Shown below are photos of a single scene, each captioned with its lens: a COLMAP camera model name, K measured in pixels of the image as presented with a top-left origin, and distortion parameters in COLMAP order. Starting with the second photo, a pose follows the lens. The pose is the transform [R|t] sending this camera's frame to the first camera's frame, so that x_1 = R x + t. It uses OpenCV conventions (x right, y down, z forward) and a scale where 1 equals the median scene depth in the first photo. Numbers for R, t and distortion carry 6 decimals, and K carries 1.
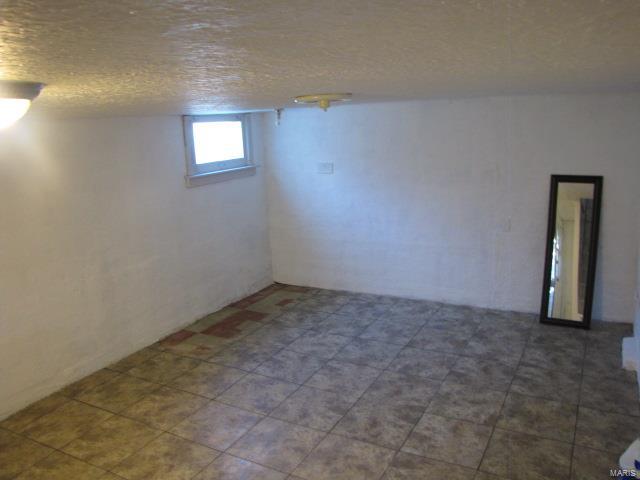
lens RADIAL K [[536.0, 0, 322.7], [0, 536.0, 245.1], [0, 0, 1]] dist [-0.182434, 0.158544]
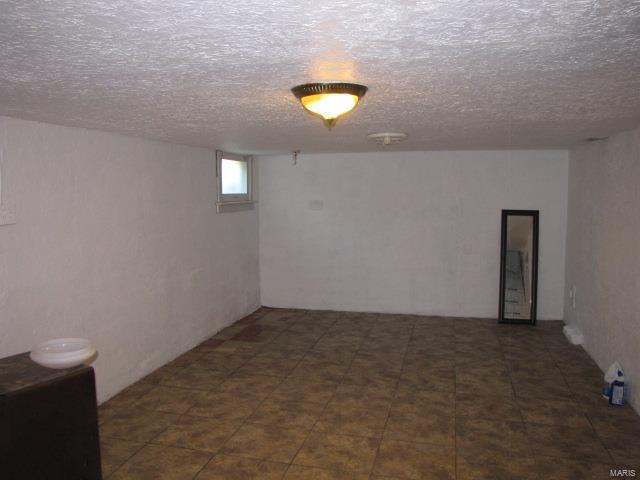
lens RADIAL K [[536.0, 0, 322.7], [0, 536.0, 245.1], [0, 0, 1]] dist [-0.182434, 0.158544]
pose [[0.967003, 0.016763, 0.254212, -0.367353], [0.016715, 0.991508, -0.128964, 0.128210], [-0.254215, 0.128957, 0.958512, -0.174886]]
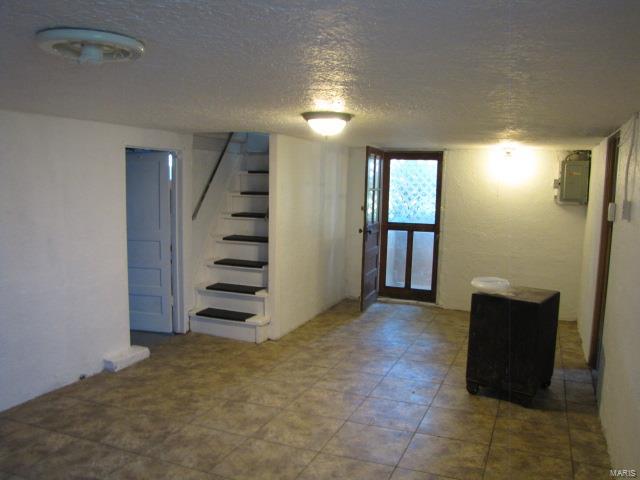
lens RADIAL K [[536.0, 0, 322.7], [0, 536.0, 245.1], [0, 0, 1]] dist [-0.182434, 0.158544]
pose [[-0.995381, 0.036892, -0.088631, -0.136169], [0.005161, 0.942443, 0.334328, -0.188136], [0.095864, 0.332327, -0.938280, 1.165375]]
